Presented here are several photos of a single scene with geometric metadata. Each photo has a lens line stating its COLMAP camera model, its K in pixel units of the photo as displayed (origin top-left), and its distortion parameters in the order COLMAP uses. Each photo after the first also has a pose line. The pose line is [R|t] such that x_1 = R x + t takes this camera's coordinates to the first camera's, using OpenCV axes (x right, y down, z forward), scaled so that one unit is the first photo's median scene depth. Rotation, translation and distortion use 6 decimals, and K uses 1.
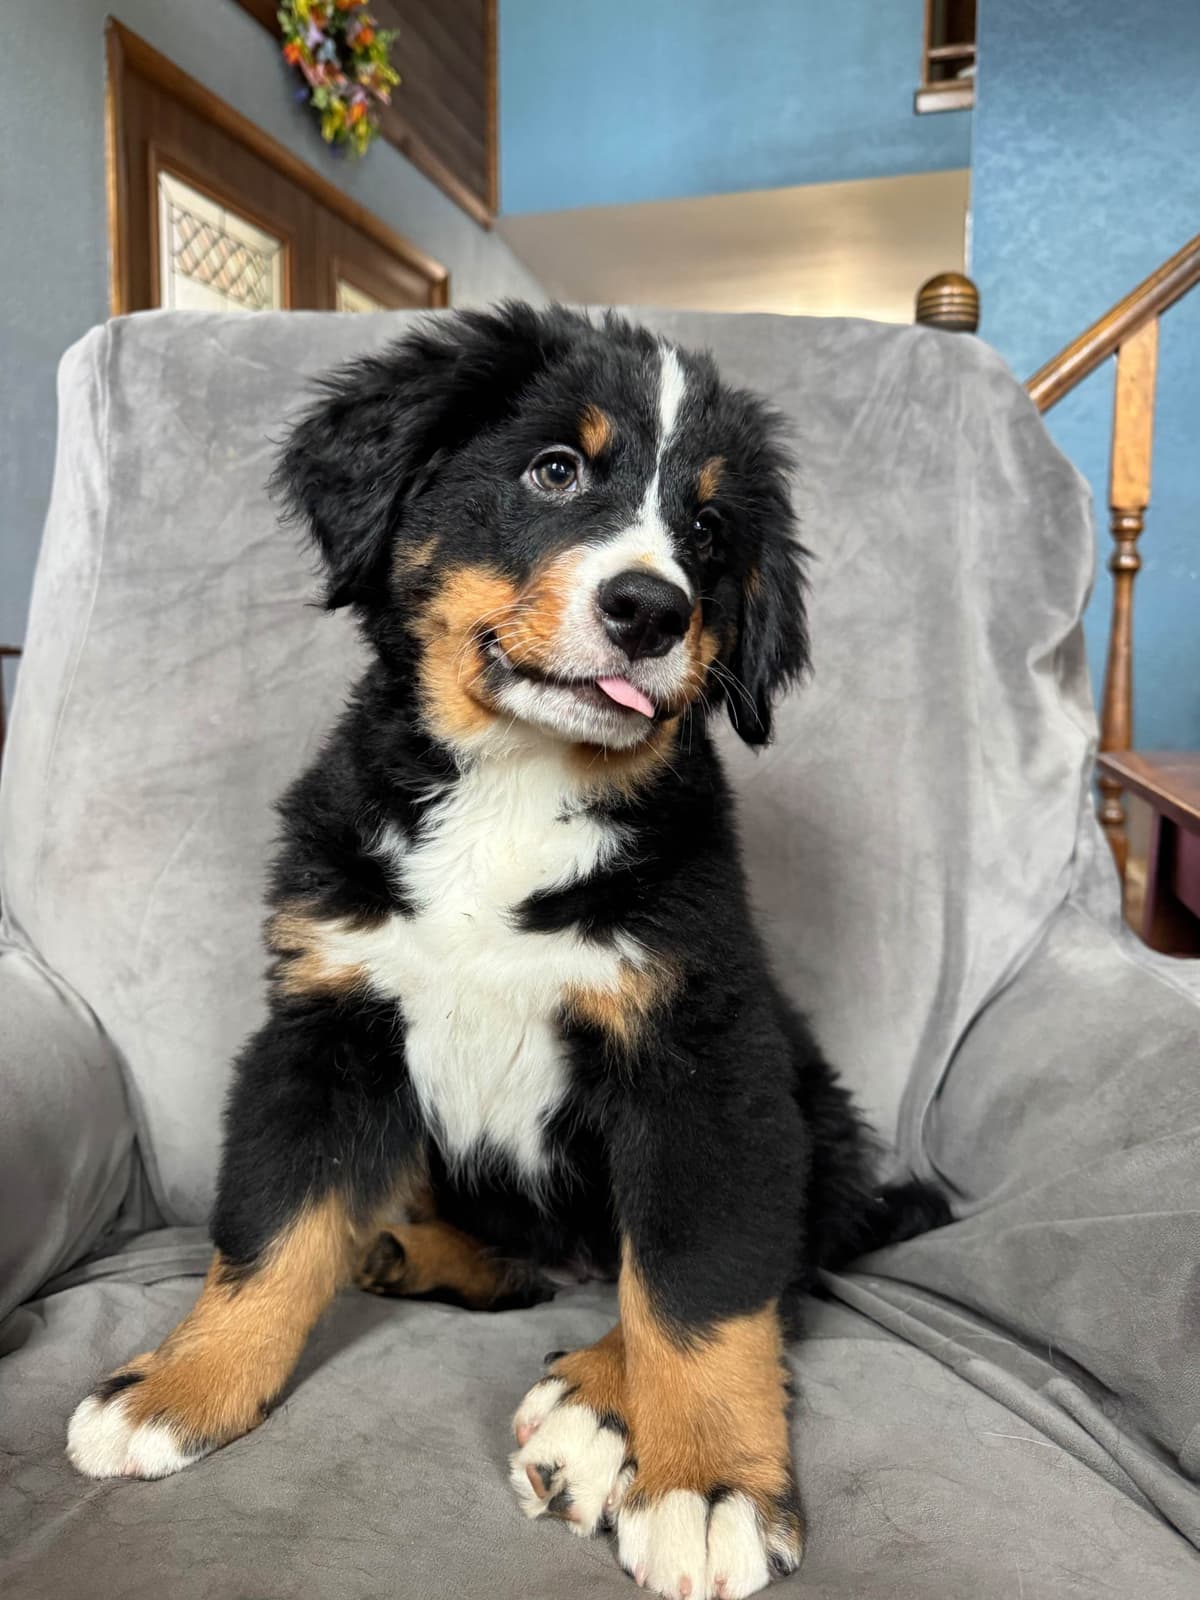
lens RADIAL K [[1156.4, 0, 603.1], [0, 1156.4, 805.3], [0, 0, 1]] dist [-0.002262, -0.012346]
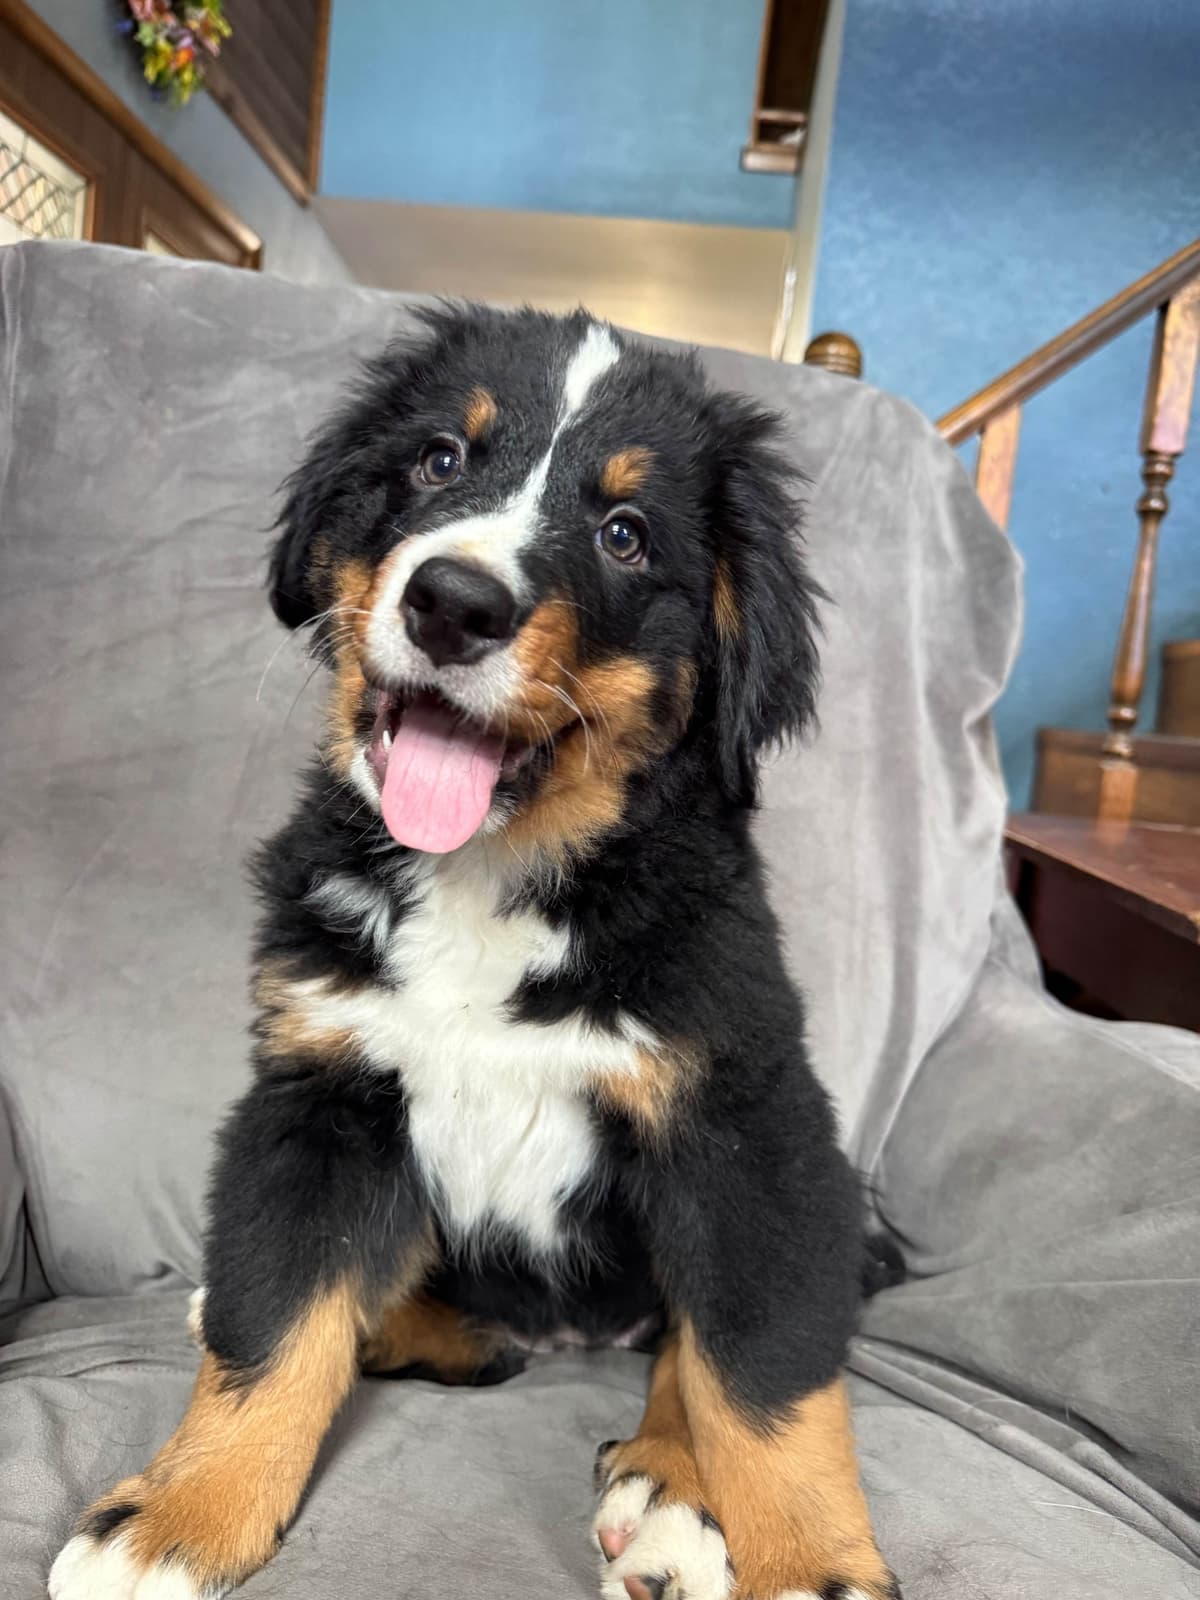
lens RADIAL K [[1156.4, 0, 593.2], [0, 1156.4, 813.7], [0, 0, 1]] dist [-0.002262, -0.012346]
pose [[0.973459, 0.066819, 0.218891, -0.176438], [-0.066027, 0.997758, -0.010944, -0.011341], [-0.219132, -0.003800, 0.975688, 0.061385]]
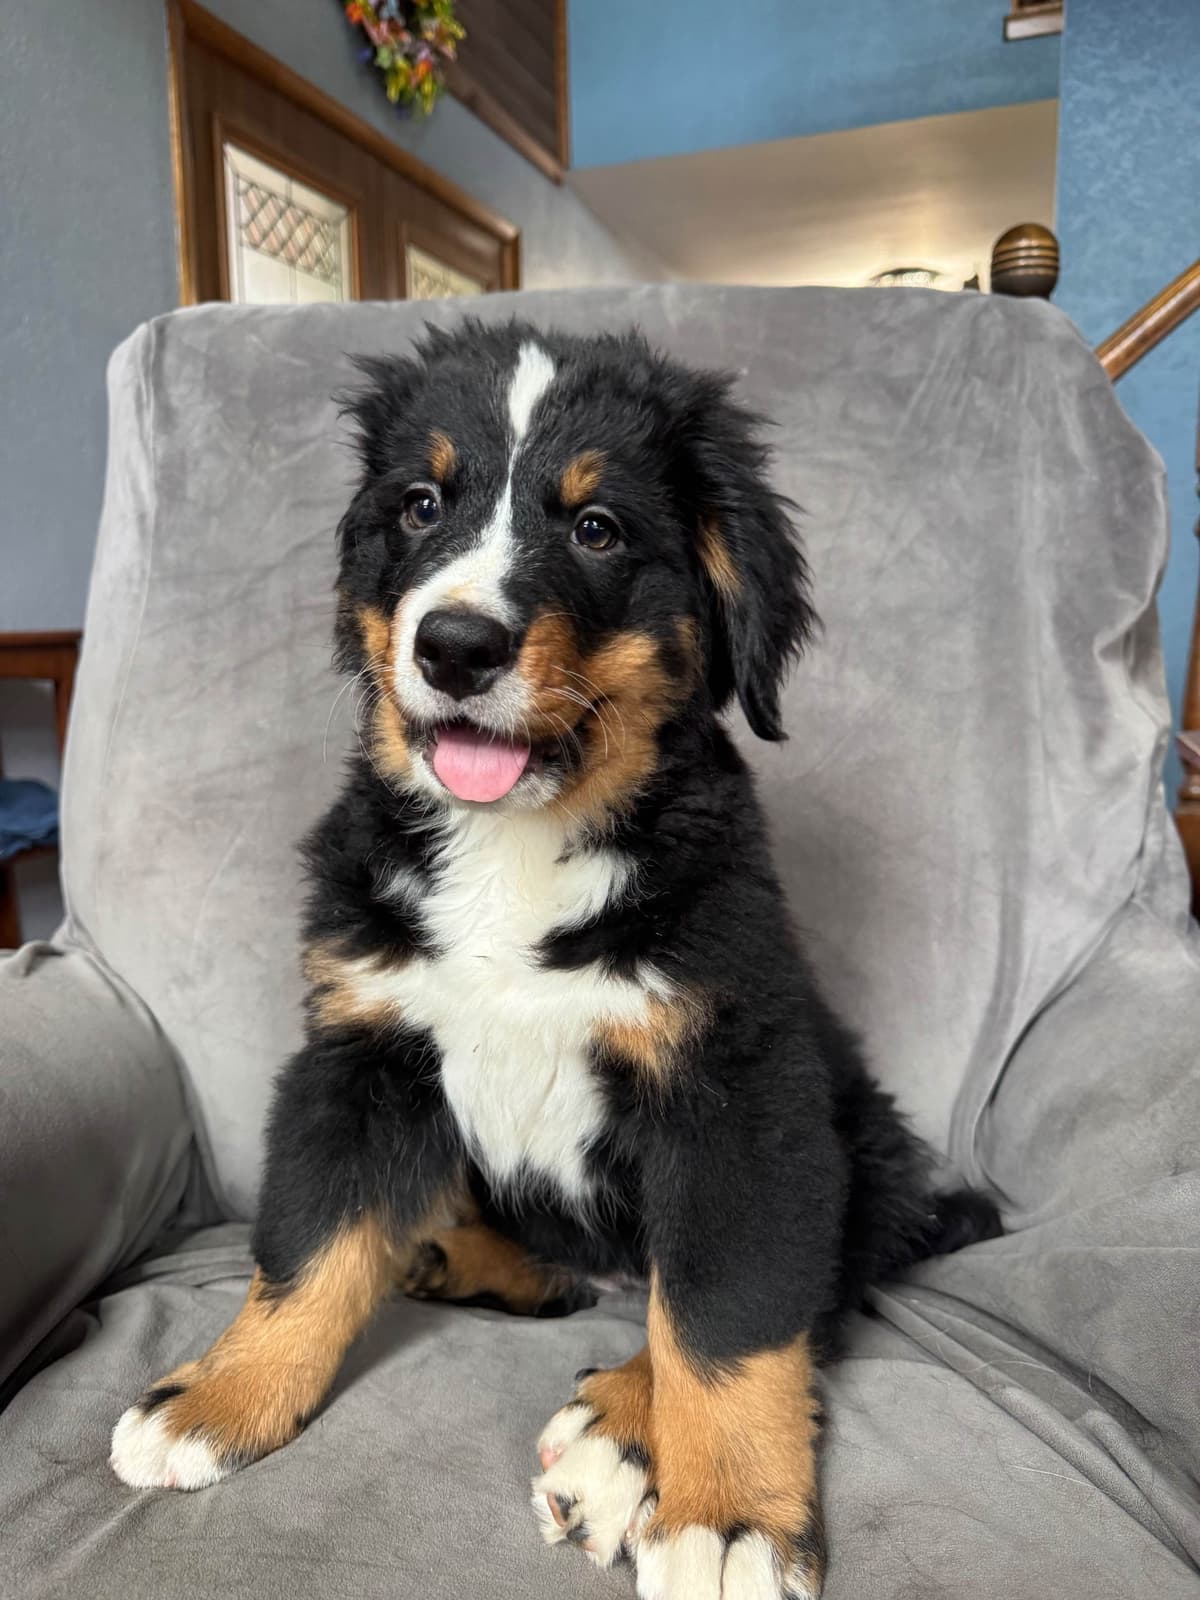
lens RADIAL K [[1156.4, 0, 616.1], [0, 1156.4, 818.8], [0, 0, 1]] dist [-0.002262, -0.012346]
pose [[0.997820, -0.007545, -0.065560, 0.034032], [0.010682, 0.998808, 0.047626, -0.034013], [0.065123, -0.048222, 0.996711, 0.013591]]
